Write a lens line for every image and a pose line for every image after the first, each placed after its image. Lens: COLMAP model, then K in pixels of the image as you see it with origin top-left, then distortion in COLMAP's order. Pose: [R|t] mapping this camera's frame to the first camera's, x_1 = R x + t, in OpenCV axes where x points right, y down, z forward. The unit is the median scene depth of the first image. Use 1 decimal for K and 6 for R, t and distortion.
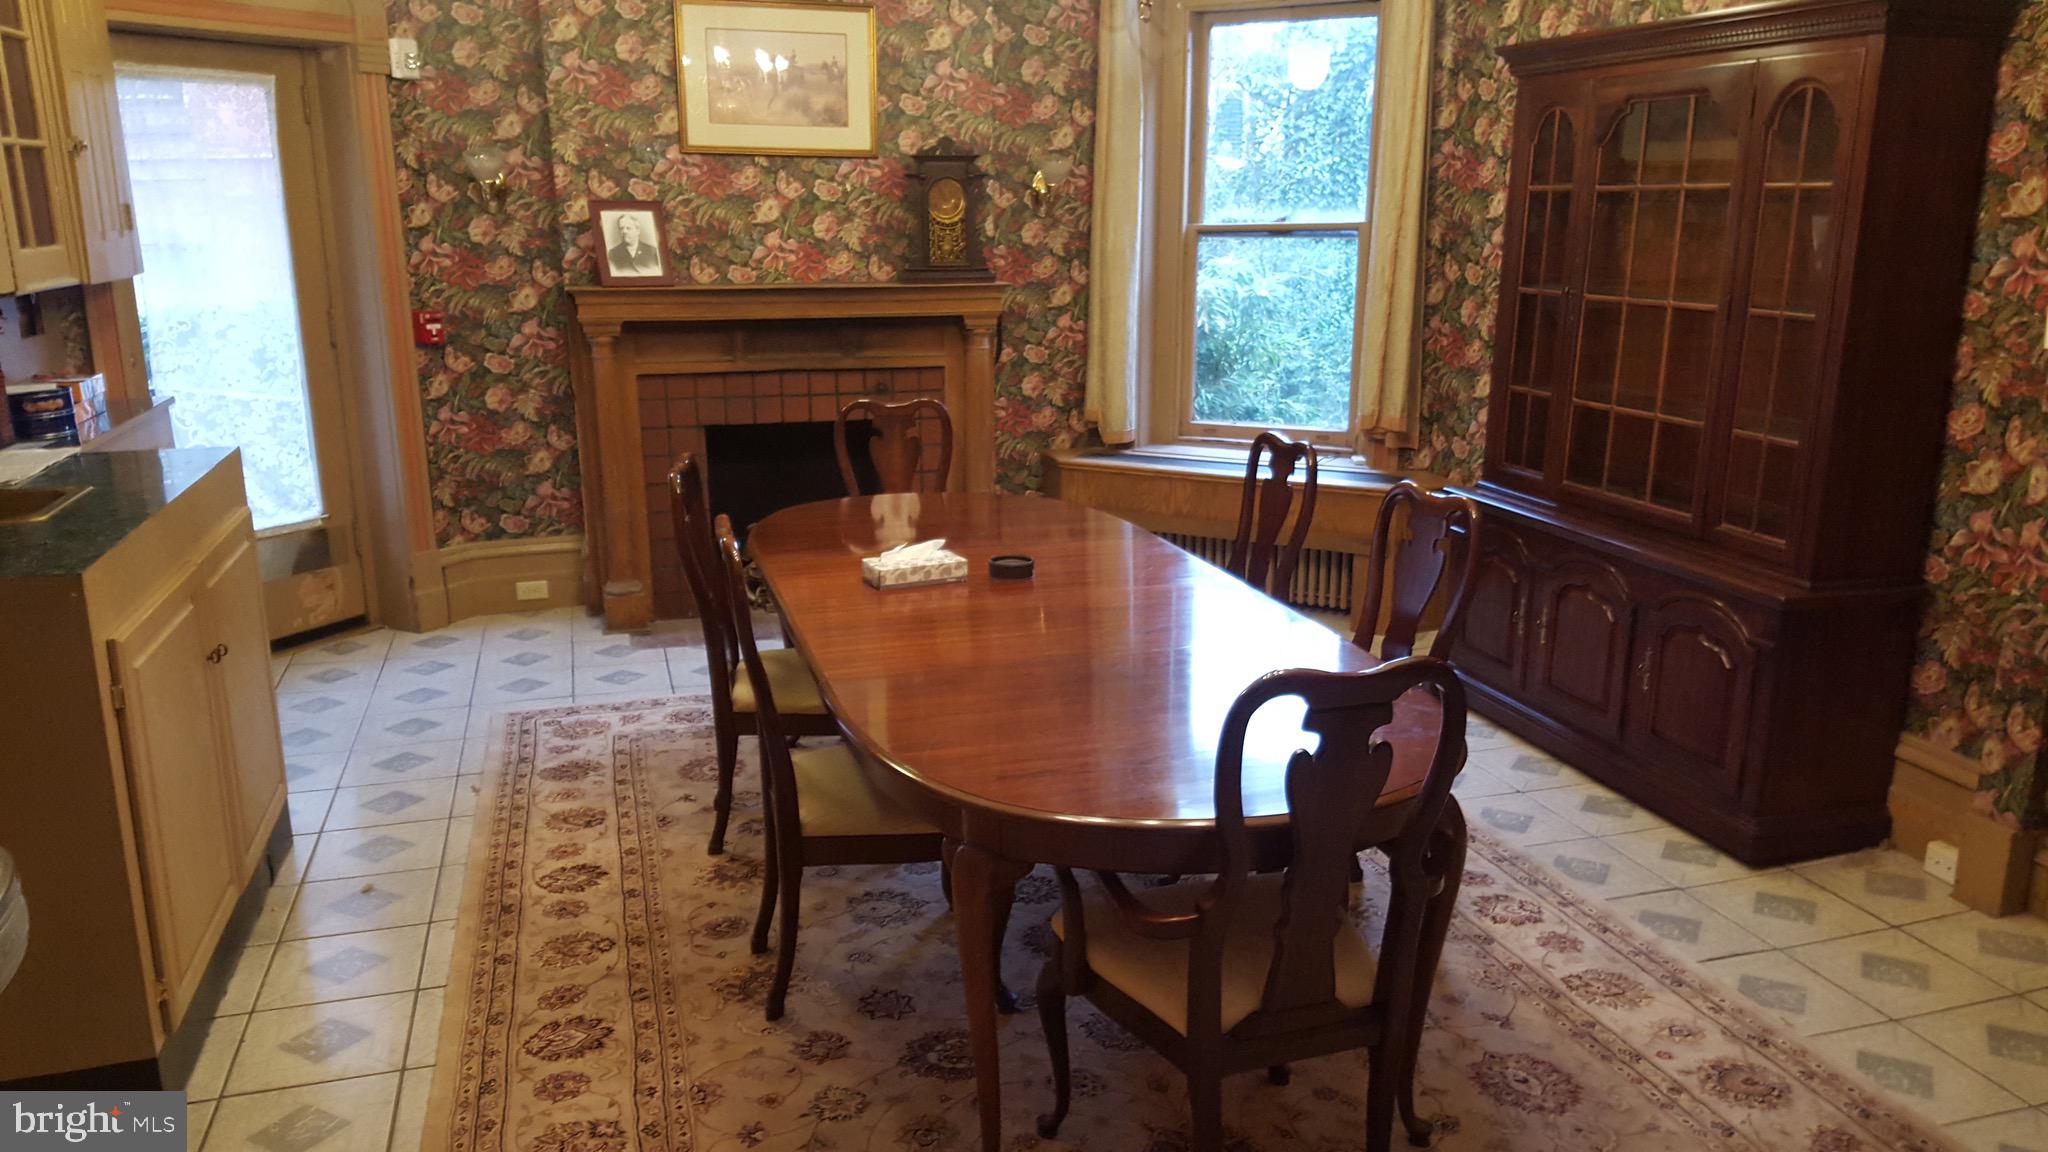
lens RADIAL K [[1496.6, 0, 1012.9], [0, 1496.6, 600.4], [0, 0, 1]] dist [0.160399, -0.228349]
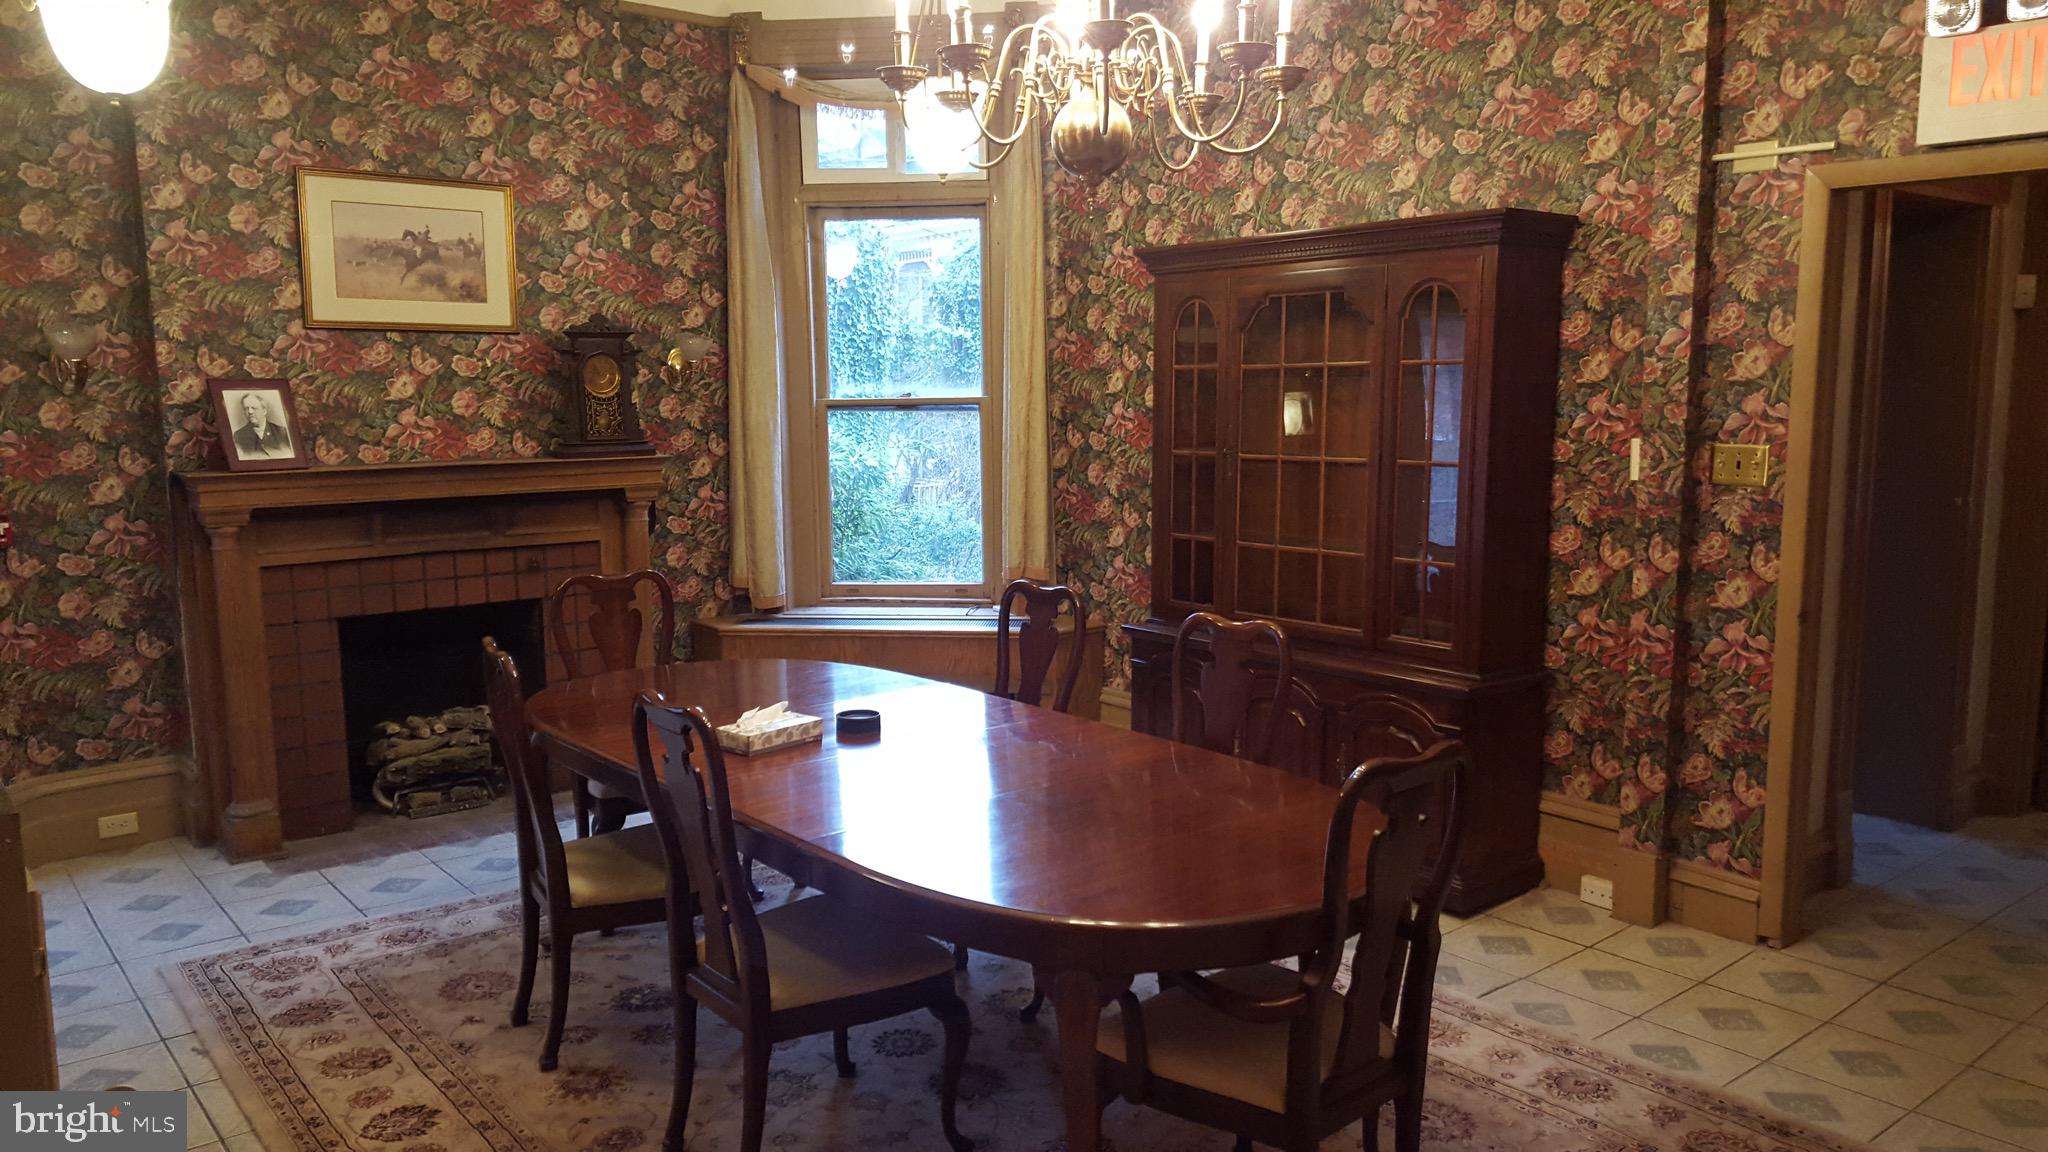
lens RADIAL K [[1496.6, 0, 1012.9], [0, 1496.6, 600.4], [0, 0, 1]] dist [0.160399, -0.228349]
pose [[0.923408, -0.063640, 0.378507, -0.185851], [0.105884, 0.990128, -0.091840, 0.000817], [-0.368925, 0.124883, 0.921031, 0.004309]]
